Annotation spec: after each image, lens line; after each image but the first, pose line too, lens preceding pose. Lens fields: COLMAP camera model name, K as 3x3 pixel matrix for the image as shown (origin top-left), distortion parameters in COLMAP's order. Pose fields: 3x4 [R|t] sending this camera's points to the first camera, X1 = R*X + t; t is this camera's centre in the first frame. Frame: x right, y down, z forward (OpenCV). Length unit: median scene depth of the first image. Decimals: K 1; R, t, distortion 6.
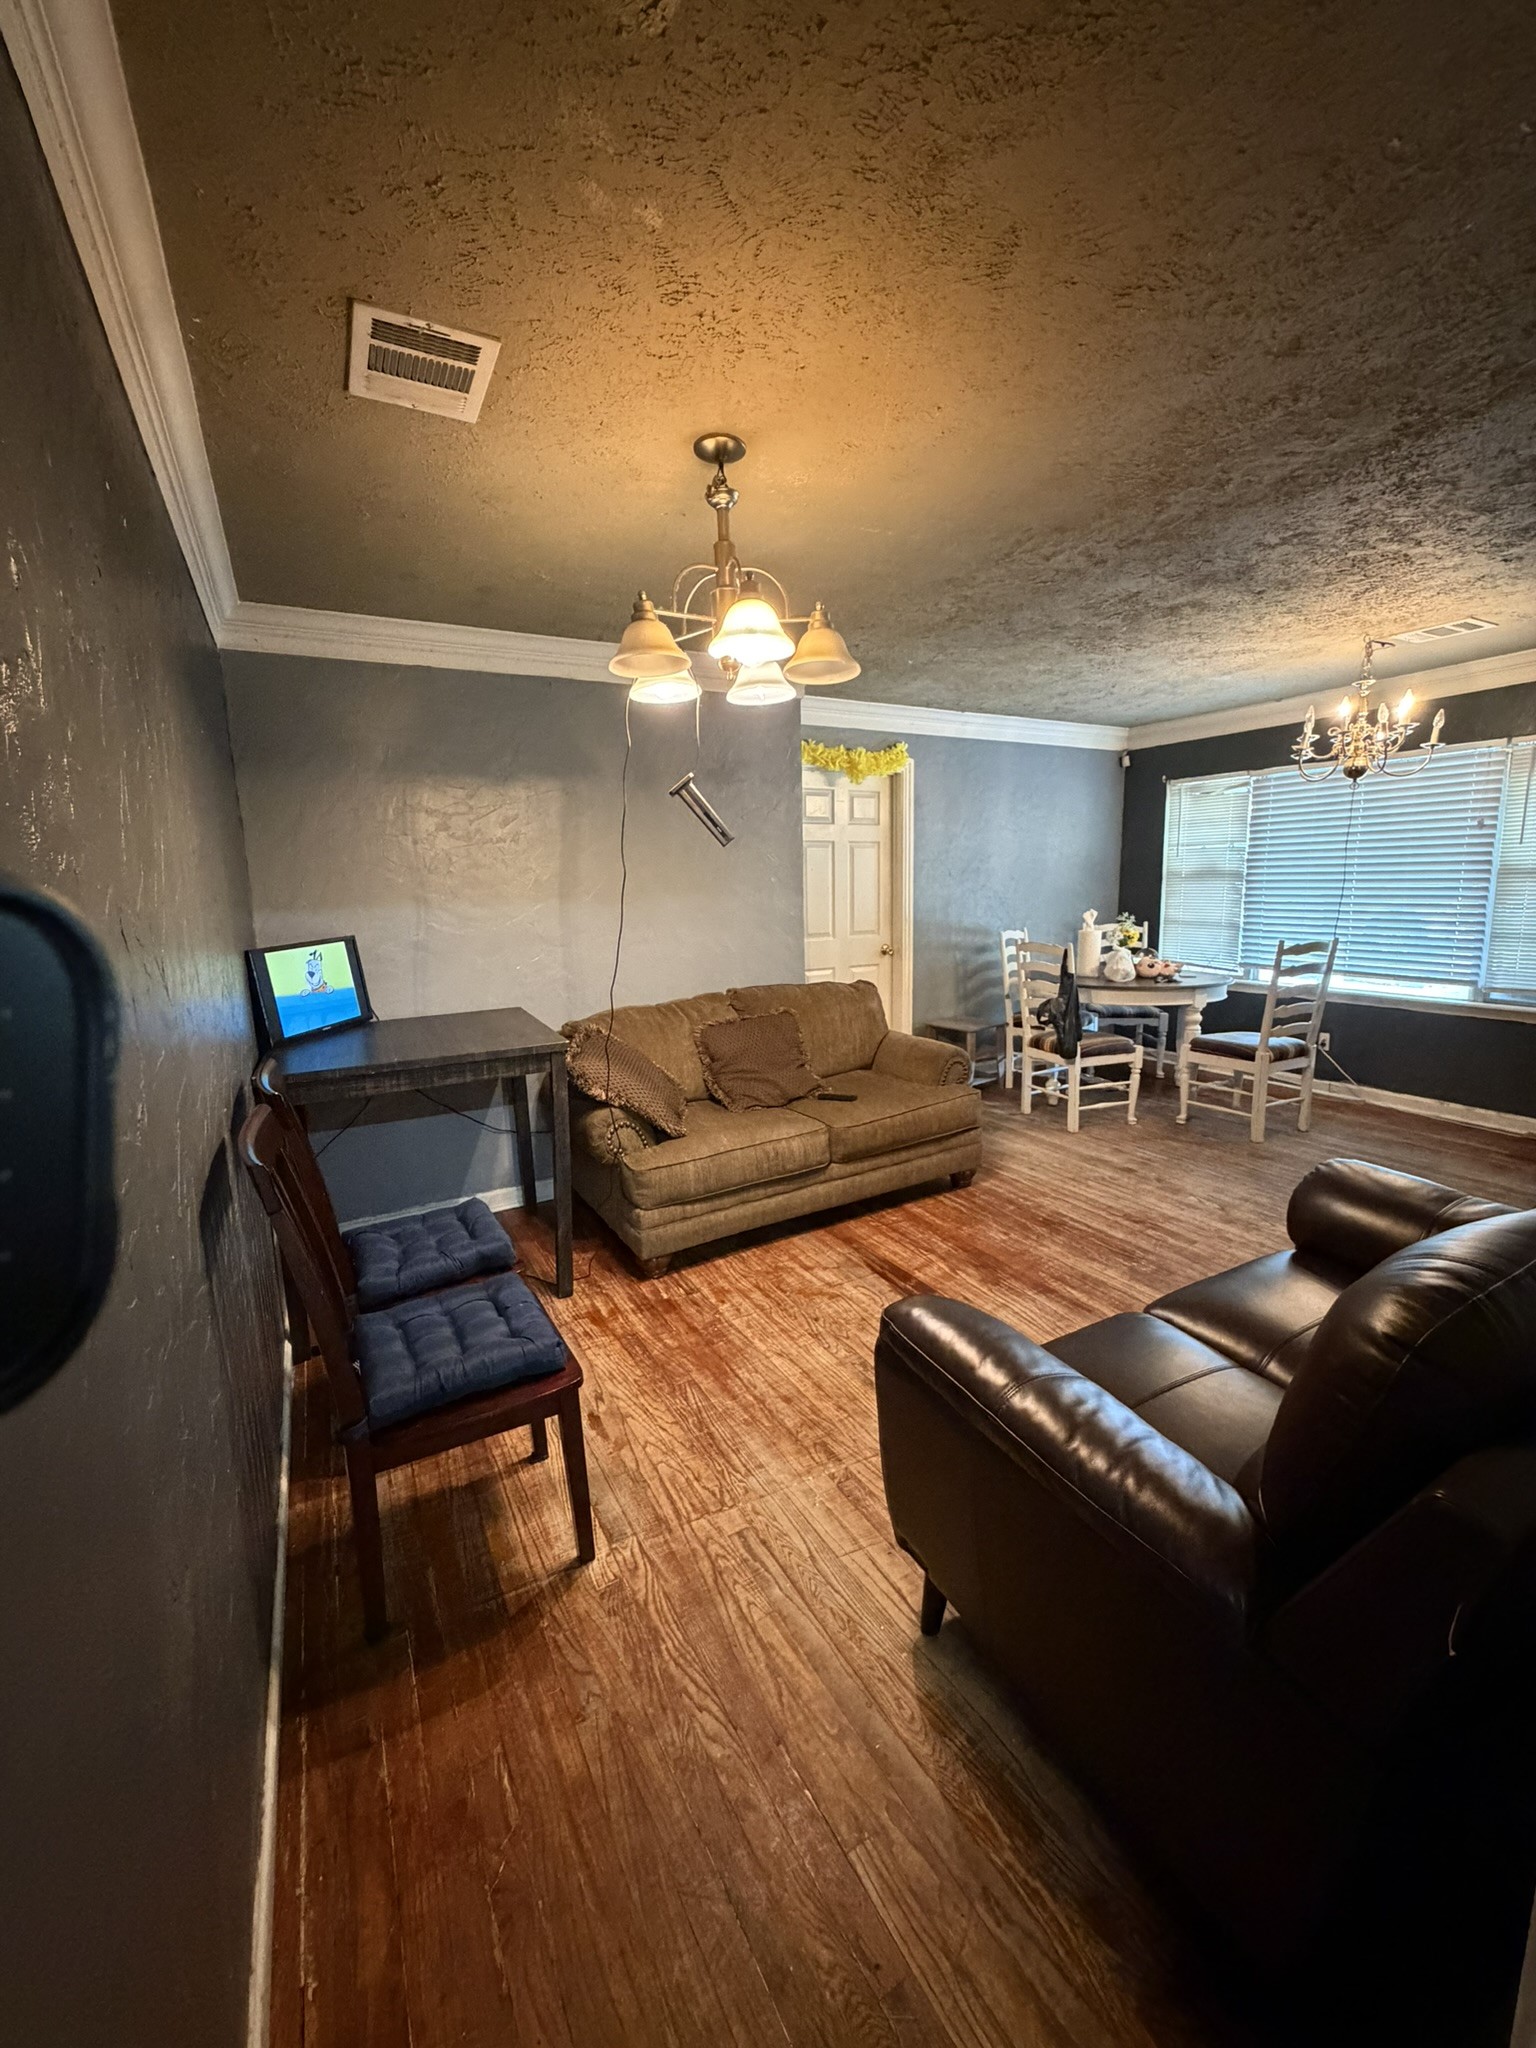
lens RADIAL K [[818.2, 0, 770.3], [0, 818.2, 1018.2], [0, 0, 1]] dist [-0.001143, -0.000162]
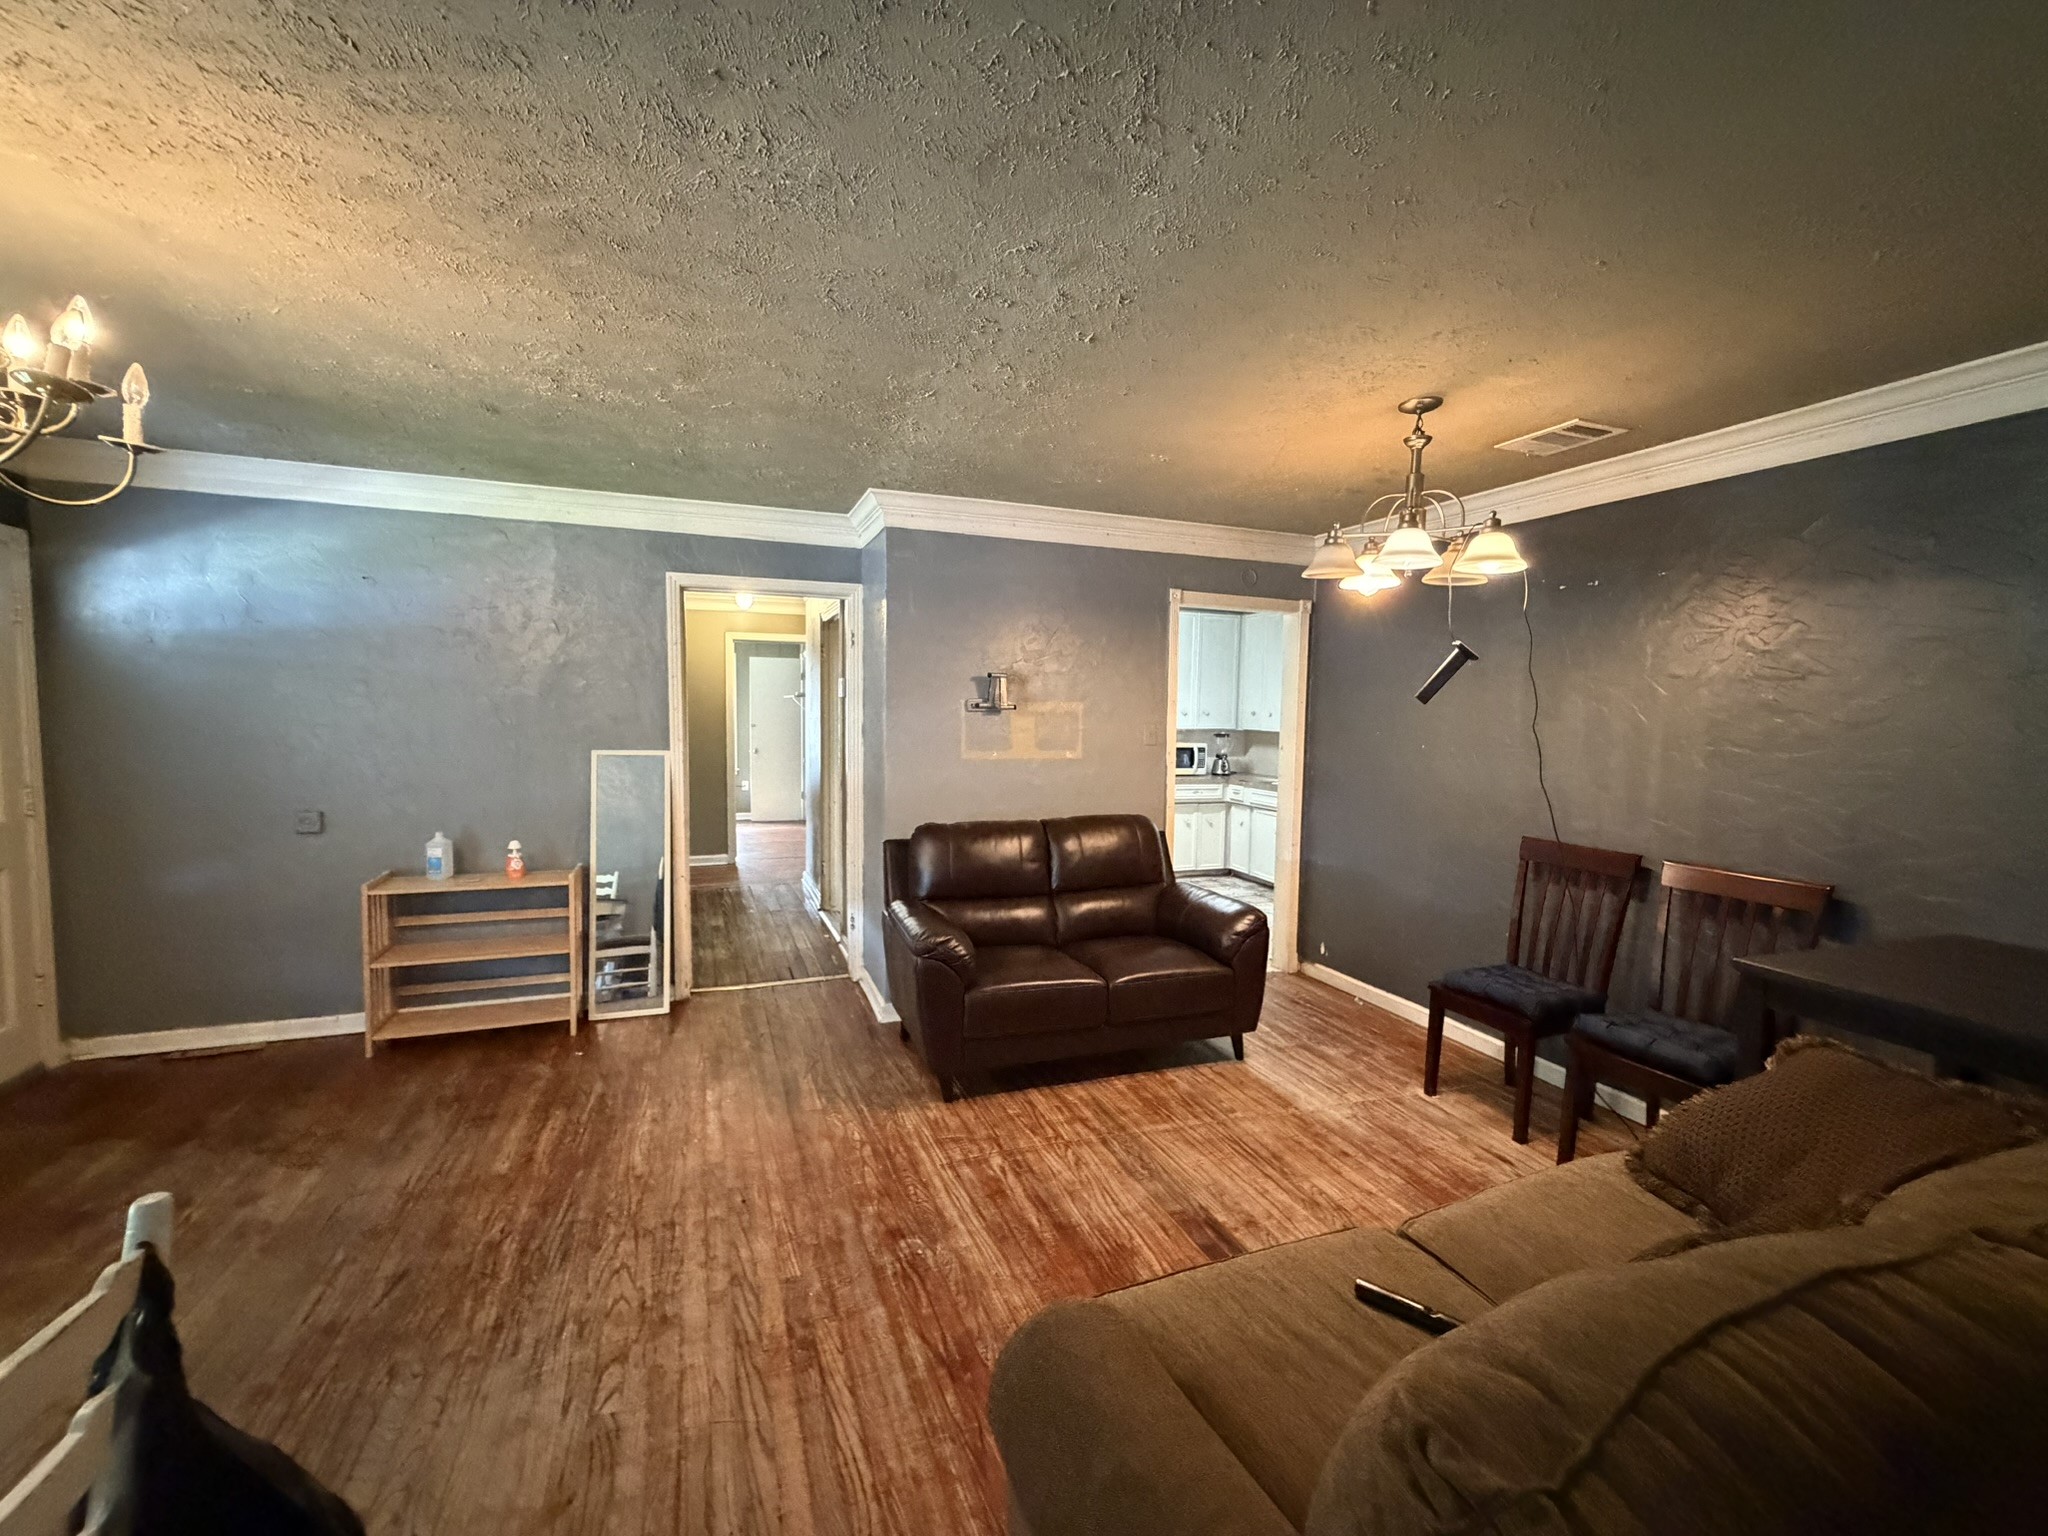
lens RADIAL K [[818.9, 0, 1026.8], [0, 818.9, 754.9], [0, 0, 1]] dist [-0.001655, 0.000253]
pose [[-0.991352, 0.004131, 0.131167, 0.227412], [0.032974, 0.975280, 0.218499, -0.270878], [-0.127022, 0.220934, -0.966982, 1.461389]]
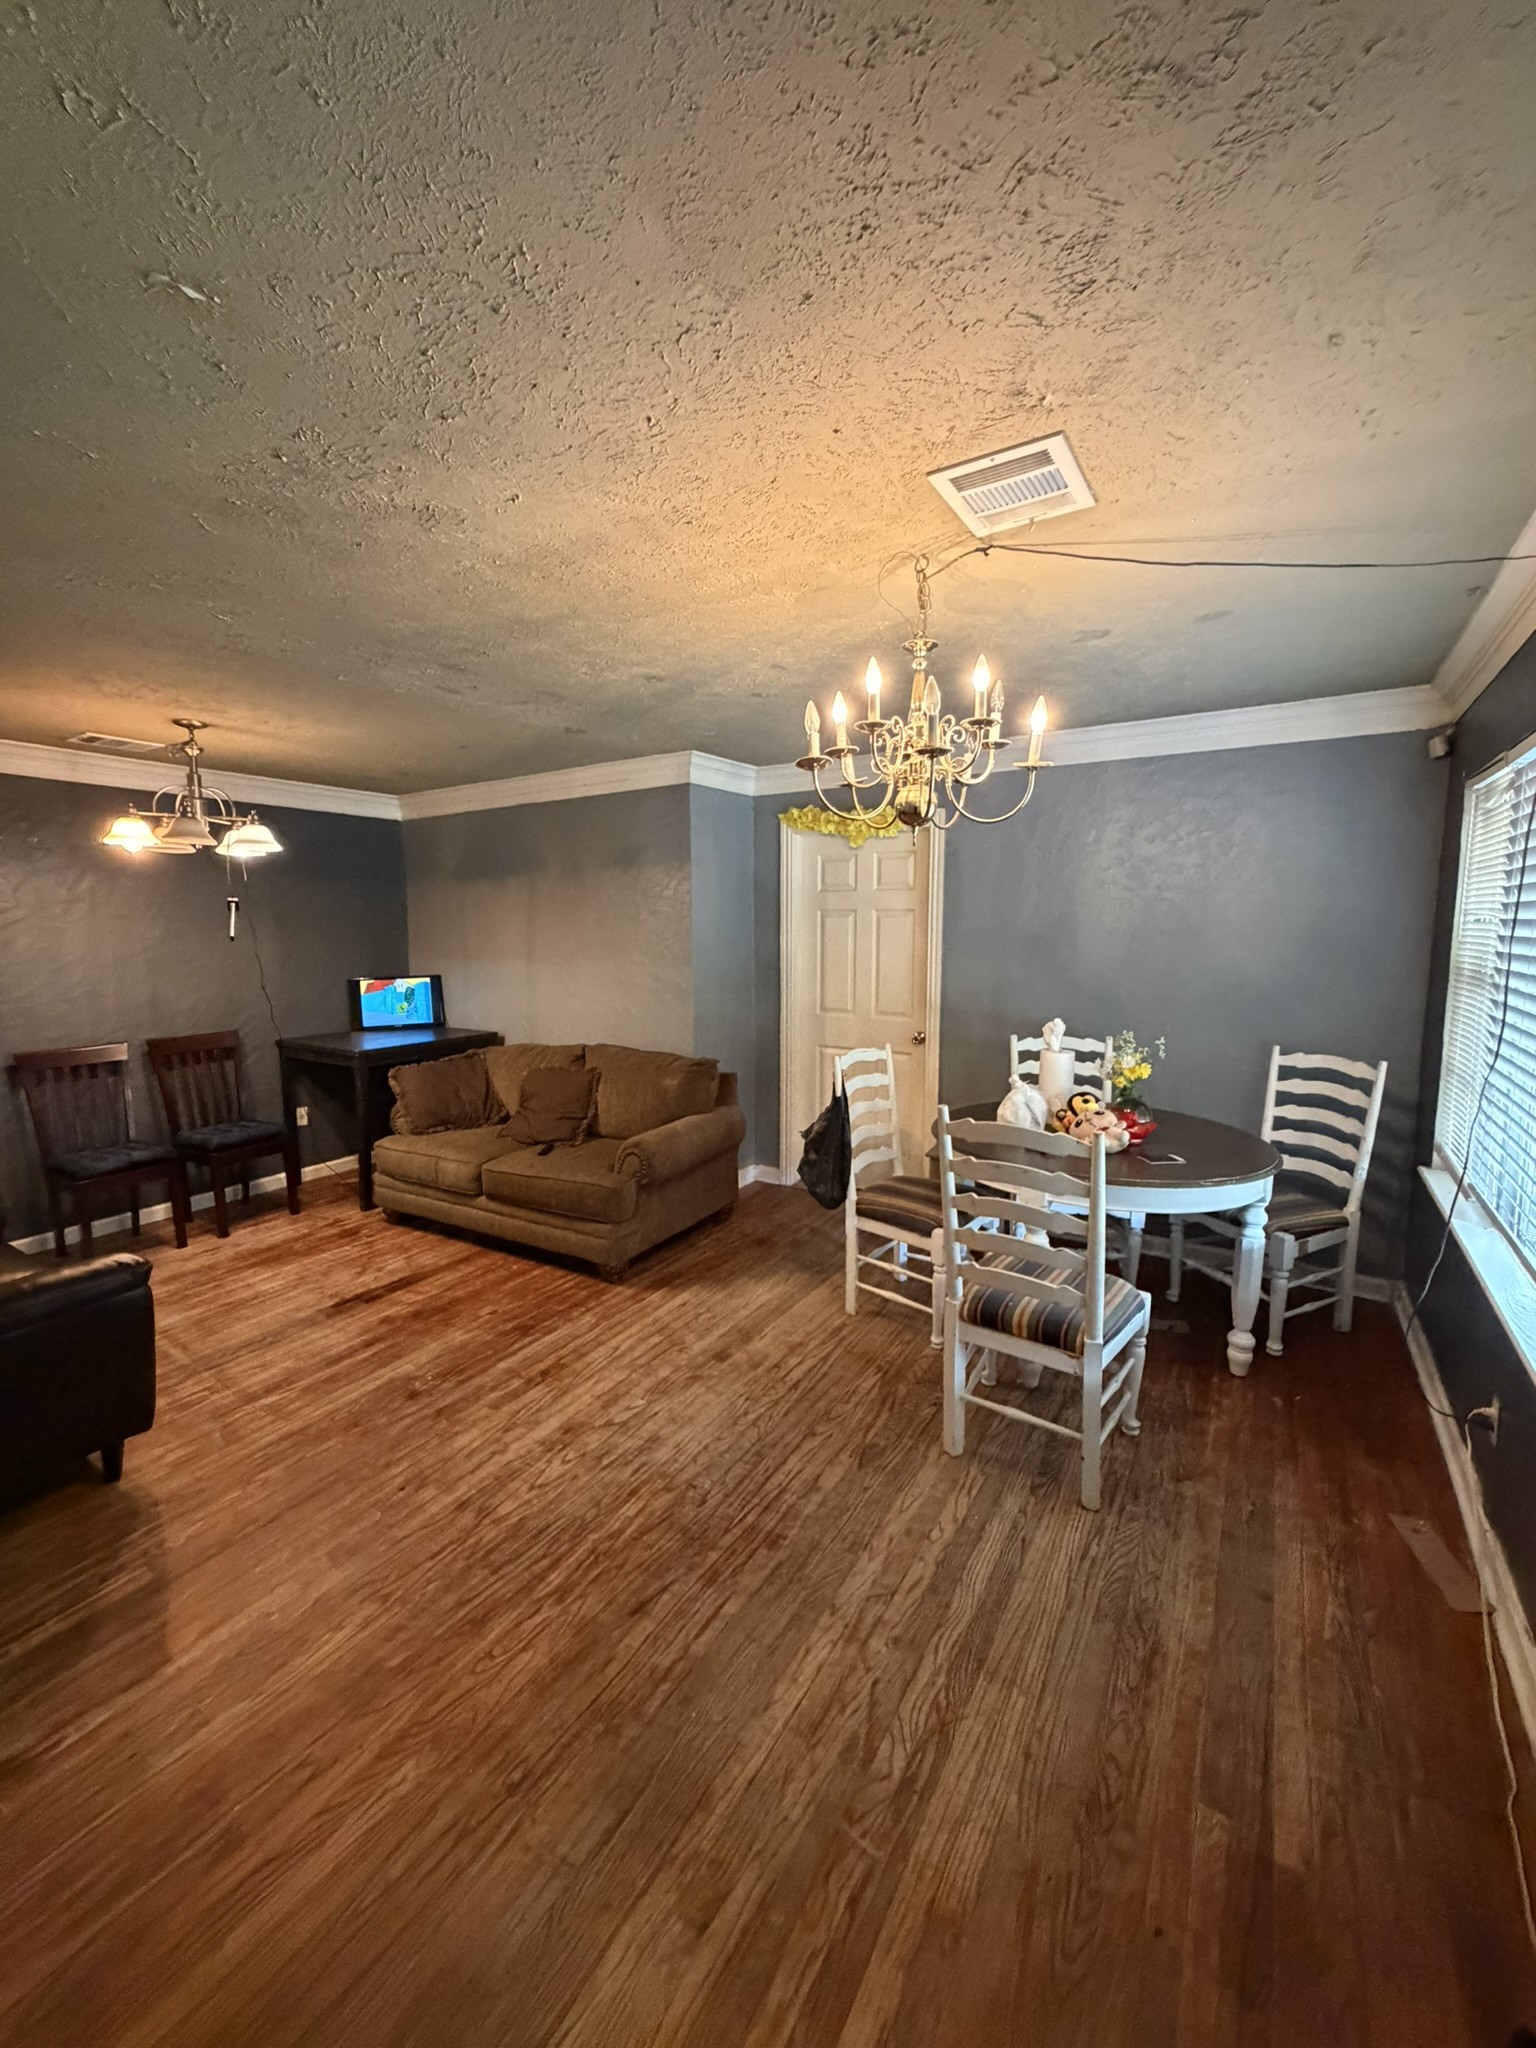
lens RADIAL K [[818.9, 0, 770.7], [0, 818.9, 1017.8], [0, 0, 1]] dist [-0.001655, 0.000253]
pose [[0.487950, 0.120215, -0.864554, 1.281926], [-0.154128, 0.986774, 0.050221, -0.200432], [0.859156, 0.108747, 0.500025, 0.746642]]
